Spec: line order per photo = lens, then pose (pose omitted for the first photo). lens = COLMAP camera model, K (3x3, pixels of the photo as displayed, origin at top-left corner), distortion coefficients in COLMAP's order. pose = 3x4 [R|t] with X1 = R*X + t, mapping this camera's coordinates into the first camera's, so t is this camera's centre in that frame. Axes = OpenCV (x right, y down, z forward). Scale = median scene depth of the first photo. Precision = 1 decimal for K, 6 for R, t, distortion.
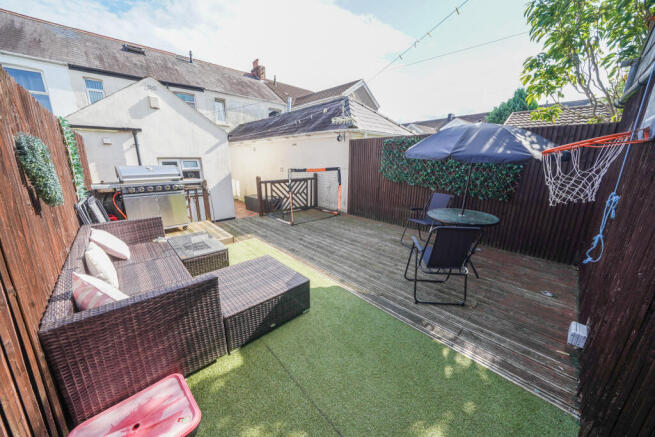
lens RADIAL K [[227.6, 0, 327.8], [0, 227.6, 216.9], [0, 0, 1]] dist [-0.020221, 0.000527]
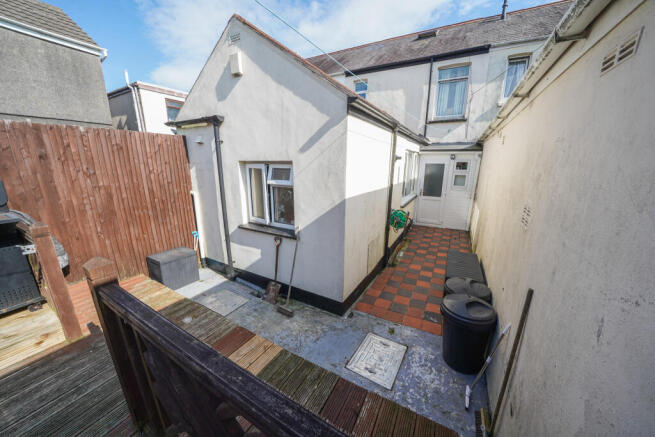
lens RADIAL K [[227.6, 0, 329.8], [0, 227.6, 218.8], [0, 0, 1]] dist [-0.020221, 0.000527]
pose [[0.306453, 0.223707, -0.925225, -0.083265], [-0.238491, 0.959034, 0.152888, -0.274047], [0.921525, 0.173805, 0.347251, 1.068474]]
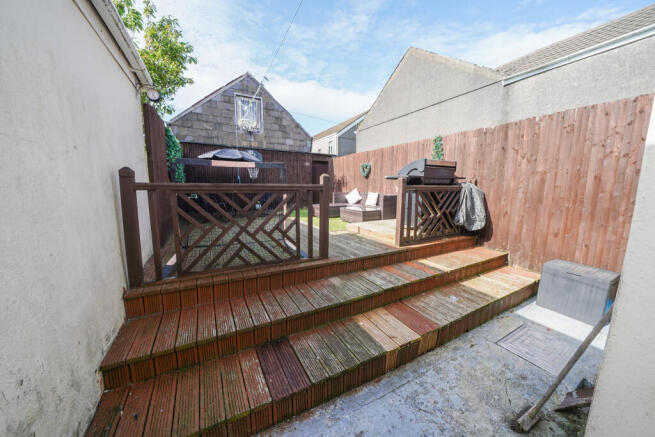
lens RADIAL K [[227.6, 0, 326.3], [0, 227.6, 217.8], [0, 0, 1]] dist [-0.020221, 0.000527]
pose [[-0.965308, -0.050456, 0.256194, -0.413423], [0.050010, 0.927264, 0.371052, -0.260790], [-0.256281, 0.370992, -0.892572, 1.397105]]
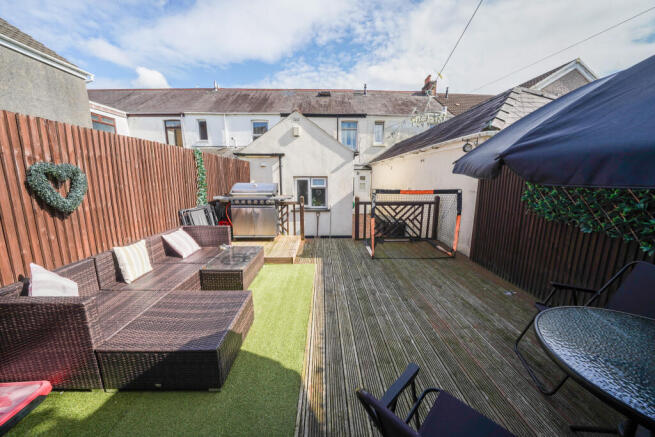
lens RADIAL K [[227.6, 0, 329.2], [0, 227.6, 217.5], [0, 0, 1]] dist [-0.020221, 0.000527]
pose [[0.744712, 0.110357, -0.658199, 0.211995], [-0.160537, 0.986897, -0.016169, -0.059789], [0.647791, 0.117707, 0.752670, 0.240277]]
